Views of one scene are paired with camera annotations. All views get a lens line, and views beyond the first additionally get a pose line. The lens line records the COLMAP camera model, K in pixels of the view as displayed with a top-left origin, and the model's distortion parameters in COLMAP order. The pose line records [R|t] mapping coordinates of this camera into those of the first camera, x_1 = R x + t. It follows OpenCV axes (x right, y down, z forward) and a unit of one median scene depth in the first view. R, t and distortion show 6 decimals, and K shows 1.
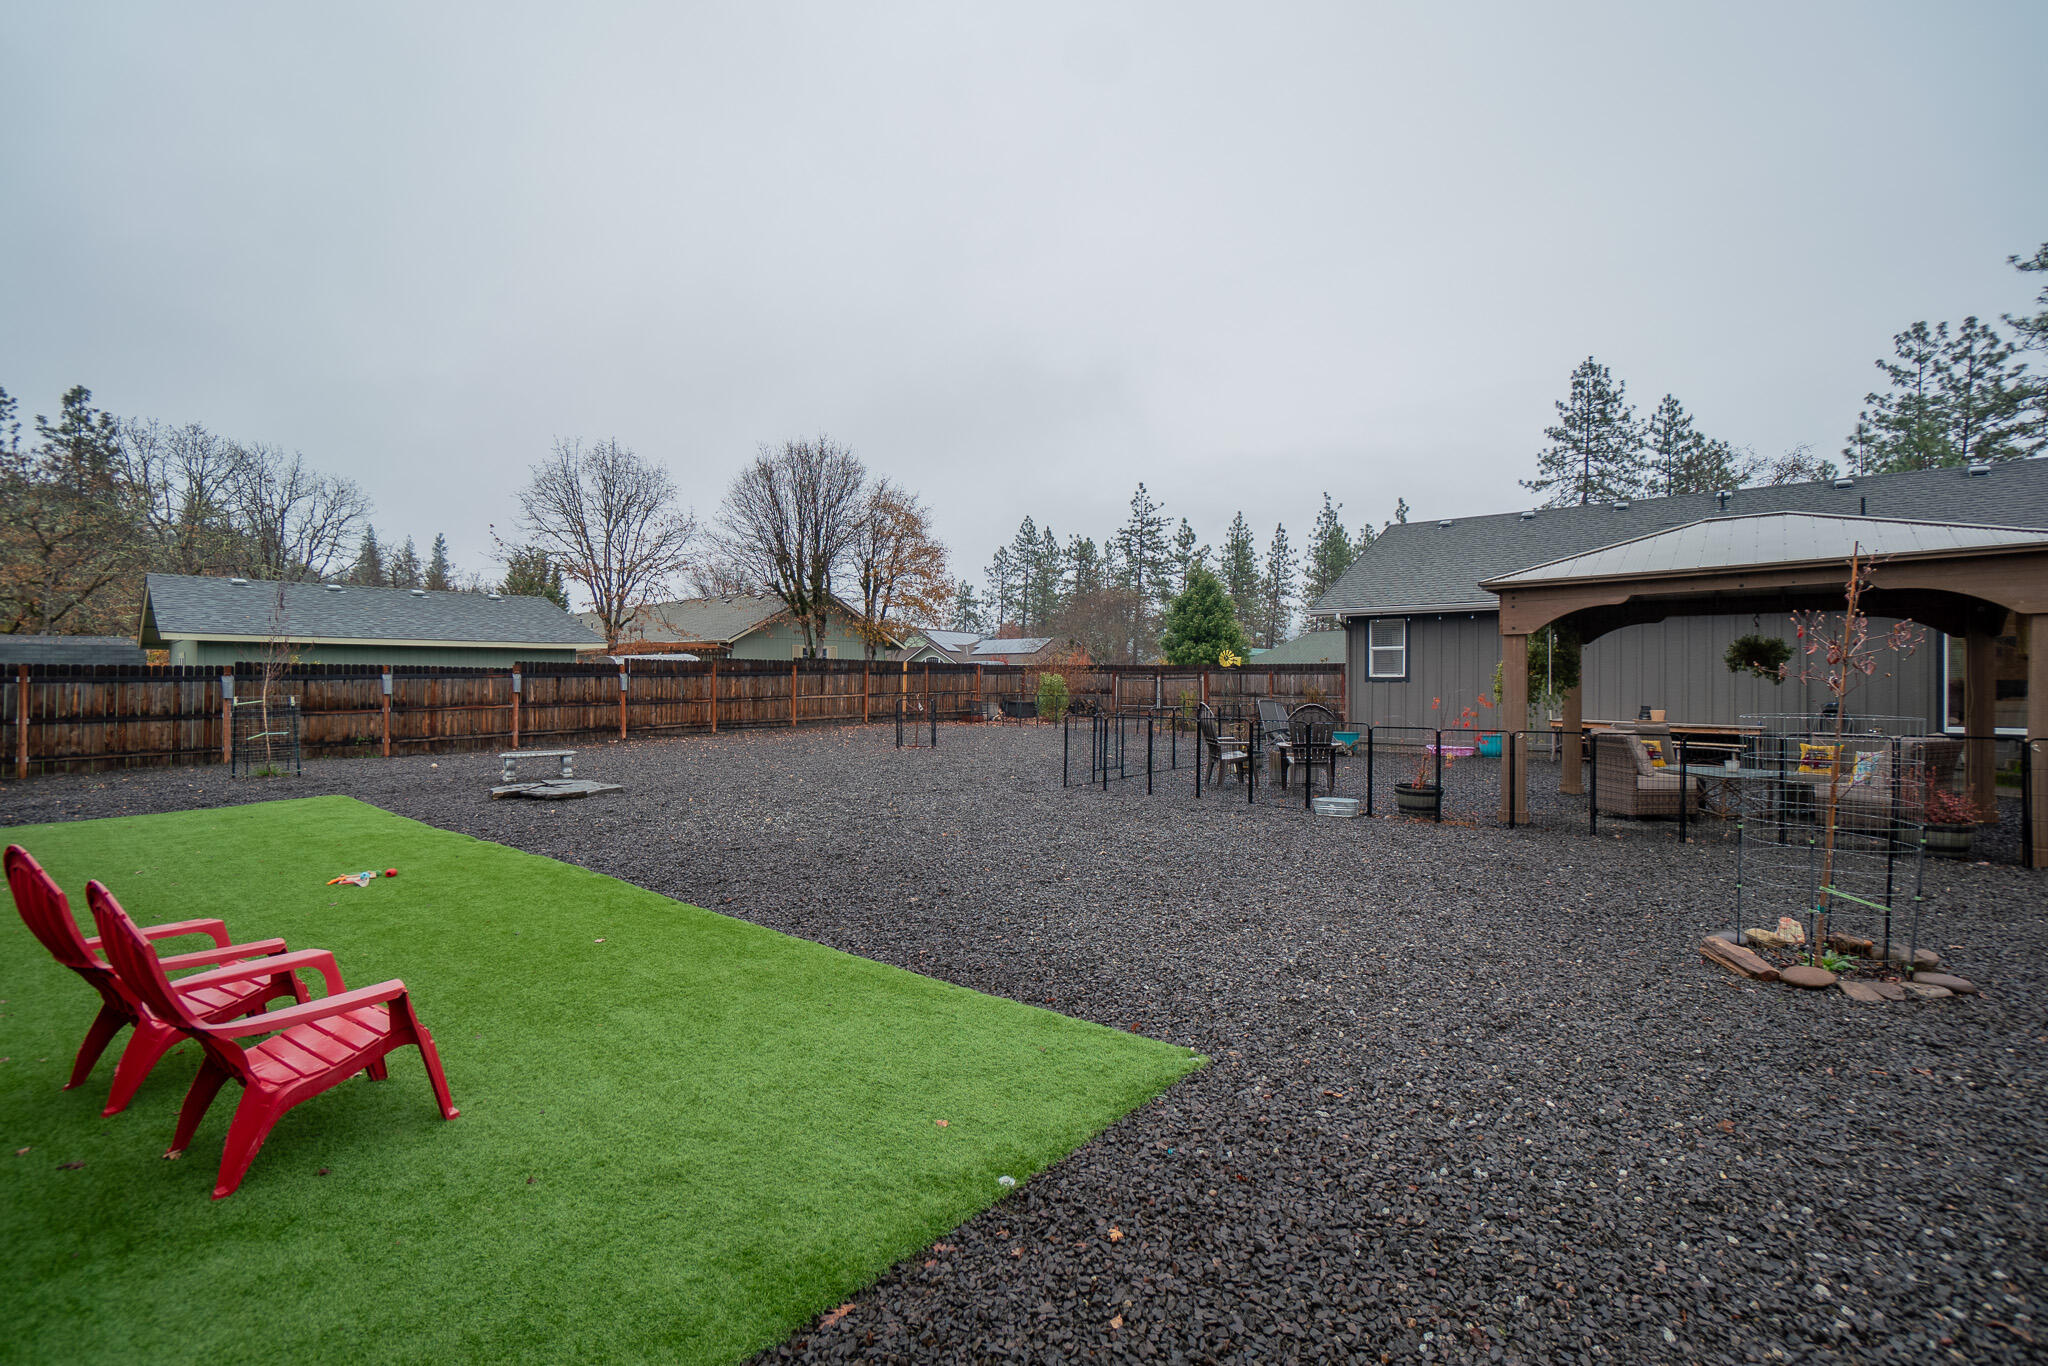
lens RADIAL K [[942.0, 0, 1008.4], [0, 942.0, 680.9], [0, 0, 1]] dist [-0.061203, 0.023741]
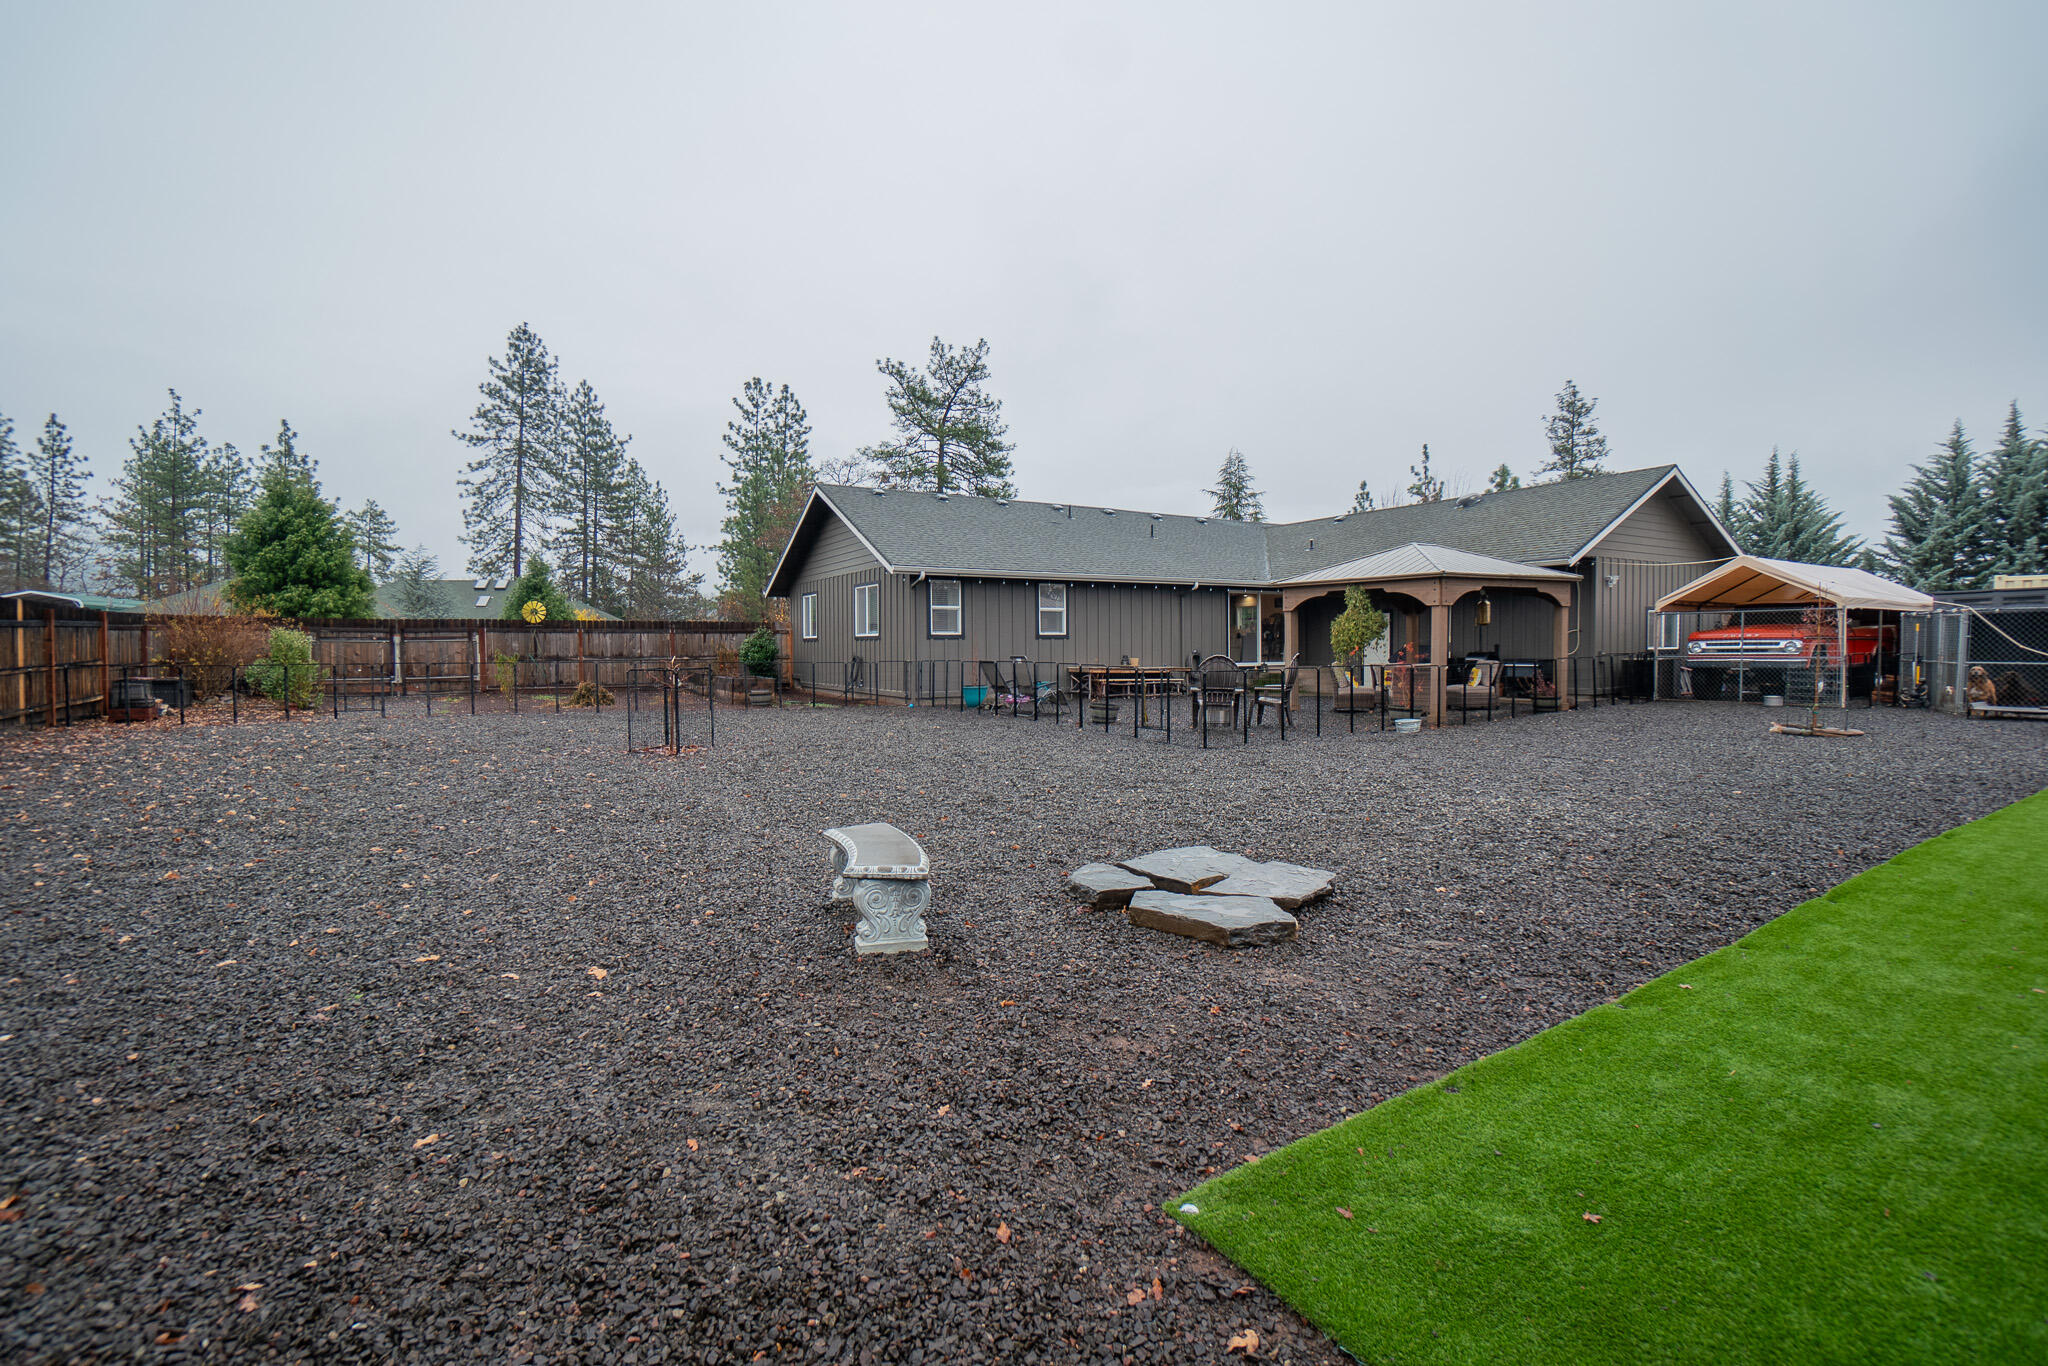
lens RADIAL K [[942.0, 0, 1008.4], [0, 942.0, 680.9], [0, 0, 1]] dist [-0.061203, 0.023741]
pose [[0.288695, -0.038937, 0.956629, -0.214500], [0.003981, 0.999213, 0.039469, 0.002430], [-0.957413, -0.007586, 0.288623, 0.215380]]
